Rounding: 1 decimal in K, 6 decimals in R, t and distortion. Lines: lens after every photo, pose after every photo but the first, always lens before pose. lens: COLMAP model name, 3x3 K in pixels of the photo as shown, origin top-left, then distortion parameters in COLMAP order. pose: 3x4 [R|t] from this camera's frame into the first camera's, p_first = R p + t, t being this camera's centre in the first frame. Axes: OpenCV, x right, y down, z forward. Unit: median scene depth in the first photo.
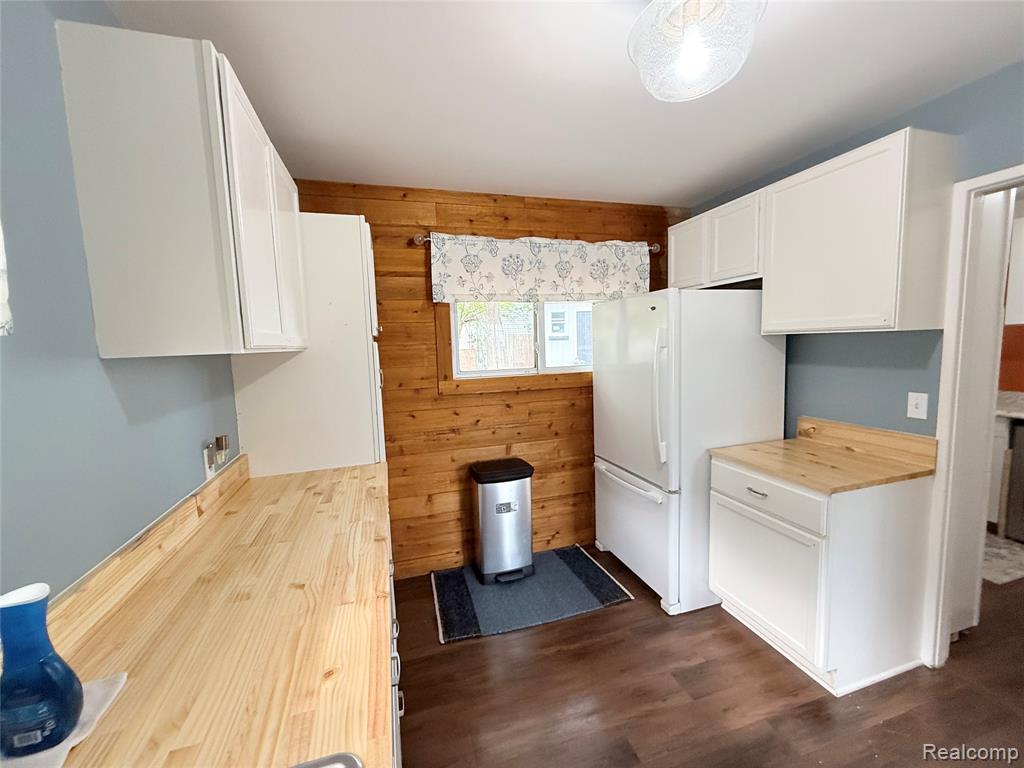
lens RADIAL K [[409.3, 0, 508.5], [0, 409.3, 381.6], [0, 0, 1]] dist [0.000652, 0.000402]
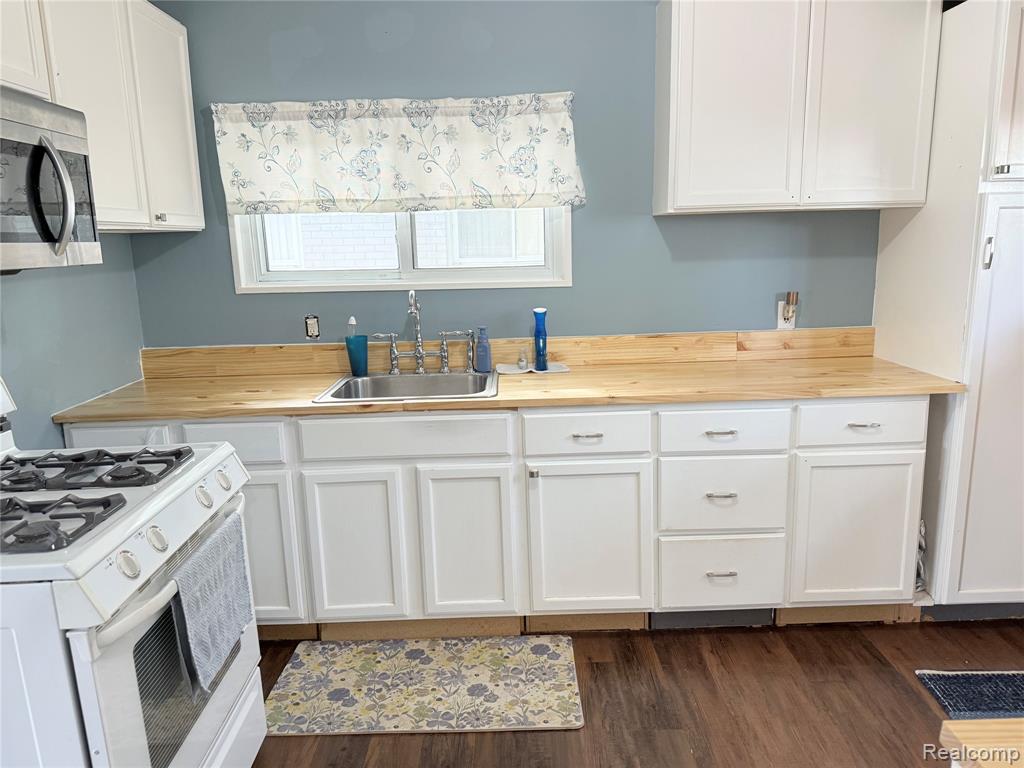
lens RADIAL K [[723.0, 0, 510.9], [0, 723.0, 388.1], [0, 0, 1]] dist [0.055918, -0.078418]
pose [[-0.282729, 0.231489, -0.930848, 0.785204], [-0.060996, 0.964139, 0.258295, -0.039686], [0.957259, 0.129805, -0.258470, 0.501674]]
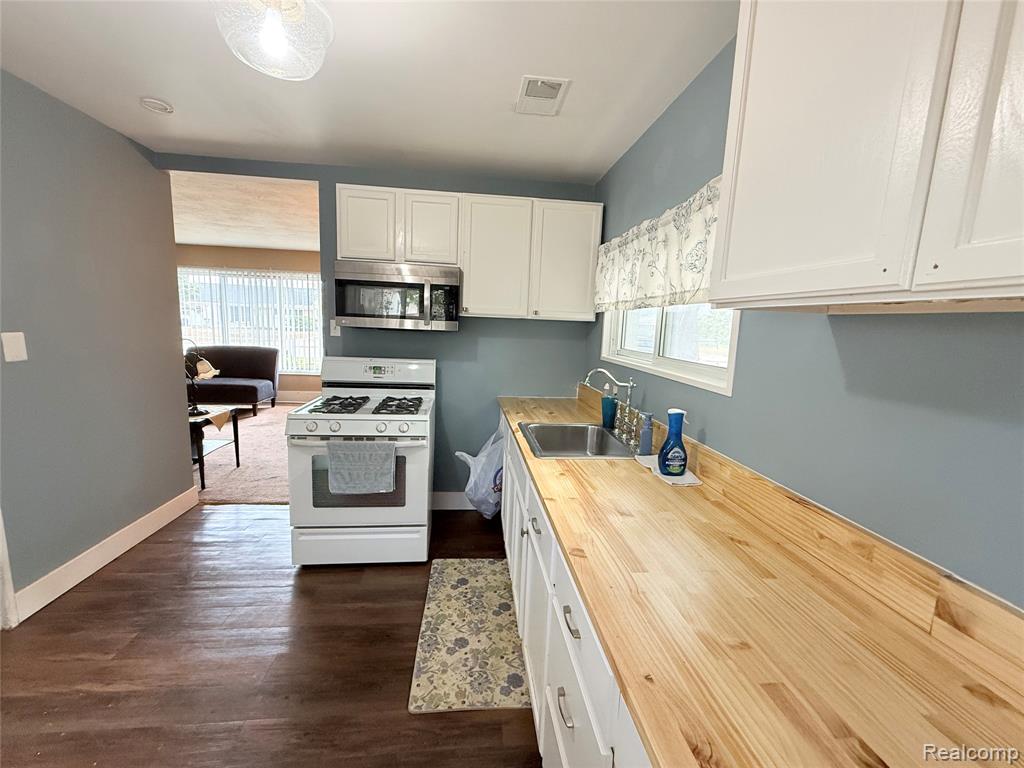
lens RADIAL K [[409.3, 0, 510.1], [0, 409.3, 382.4], [0, 0, 1]] dist [0.000652, 0.000402]
pose [[-0.981662, -0.035159, 0.187360, -0.160726], [0.009699, 0.972361, 0.233282, -0.051643], [-0.190383, 0.230821, -0.954189, 0.839318]]
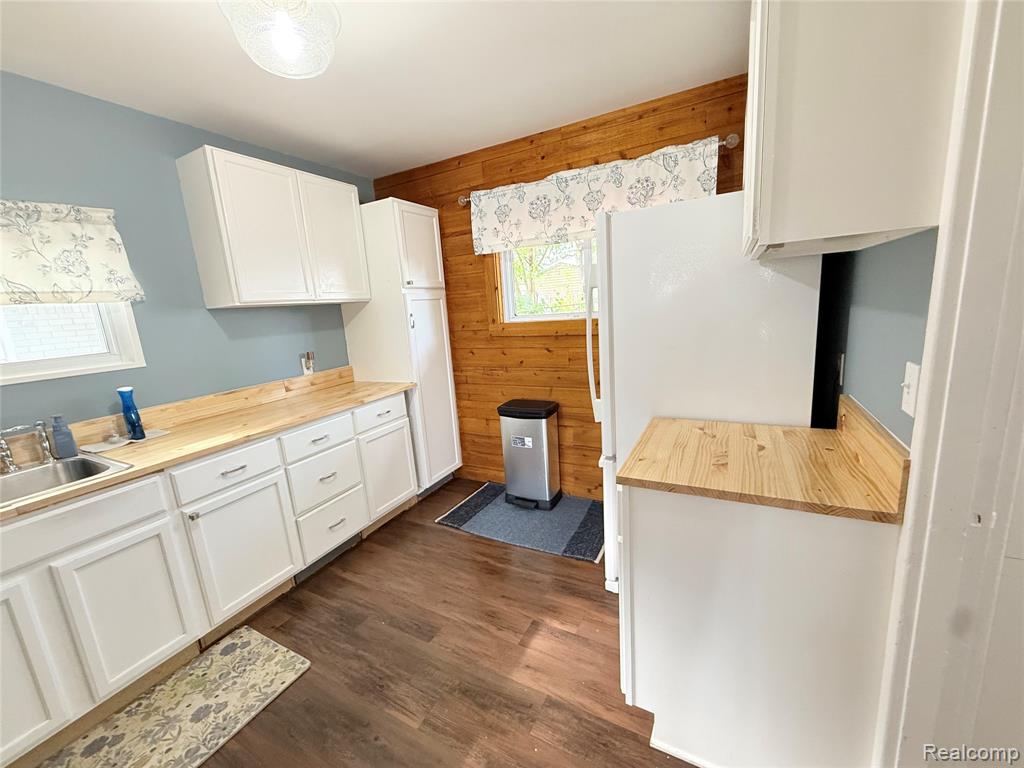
lens RADIAL K [[409.3, 0, 508.6], [0, 409.3, 382.0], [0, 0, 1]] dist [0.000652, 0.000402]
pose [[0.704801, 0.117967, -0.699528, 0.705794], [-0.023929, 0.989469, 0.142752, -0.005597], [0.709001, -0.083872, 0.700202, 0.217669]]
